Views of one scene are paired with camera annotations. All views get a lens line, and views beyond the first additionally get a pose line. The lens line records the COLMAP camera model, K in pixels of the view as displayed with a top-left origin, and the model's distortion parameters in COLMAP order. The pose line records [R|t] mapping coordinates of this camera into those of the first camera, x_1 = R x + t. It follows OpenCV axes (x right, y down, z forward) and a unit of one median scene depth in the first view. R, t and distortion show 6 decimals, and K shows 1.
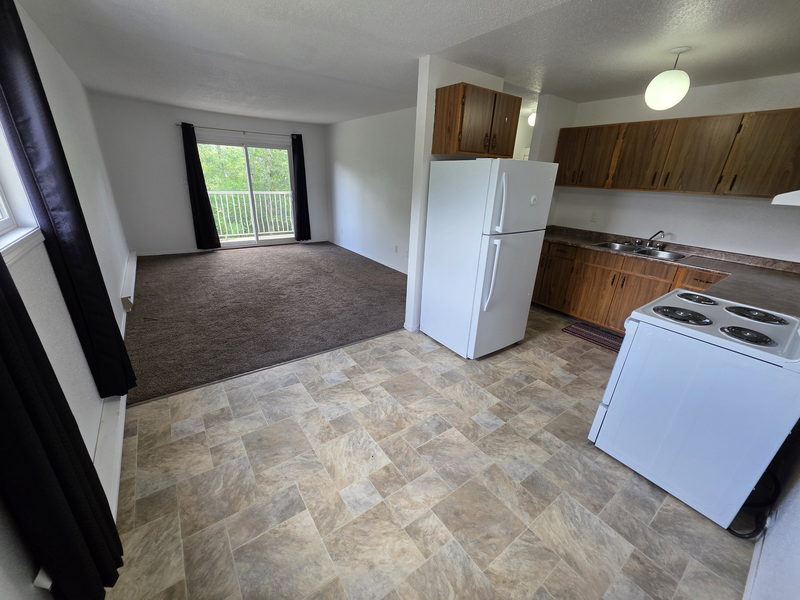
lens RADIAL K [[319.7, 0, 402.7], [0, 319.7, 300.5], [0, 0, 1]] dist [-0.002918, -0.000117]
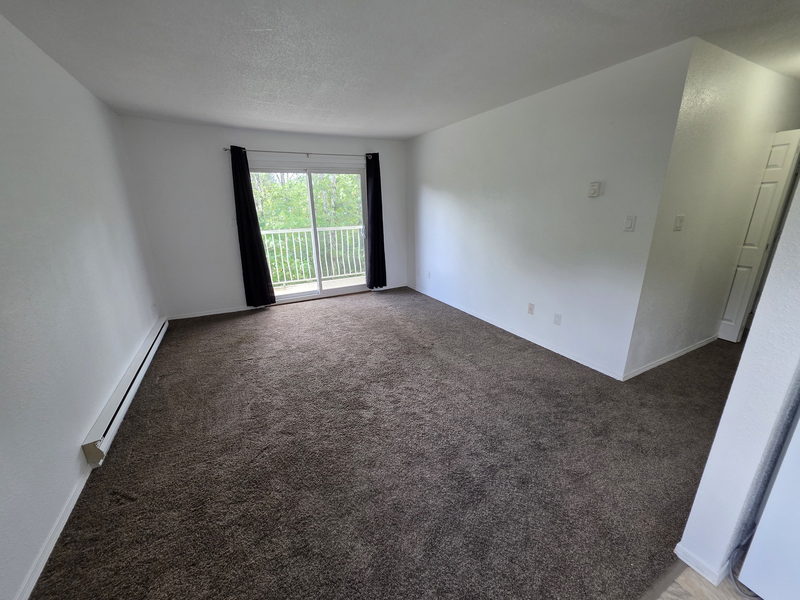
lens RADIAL K [[319.7, 0, 404.2], [0, 319.7, 297.5], [0, 0, 1]] dist [-0.002918, -0.000117]
pose [[0.987494, -0.014556, -0.156985, -0.152383], [0.000839, 0.996200, -0.087094, -0.116932], [0.157656, 0.085874, 0.983753, 0.309259]]
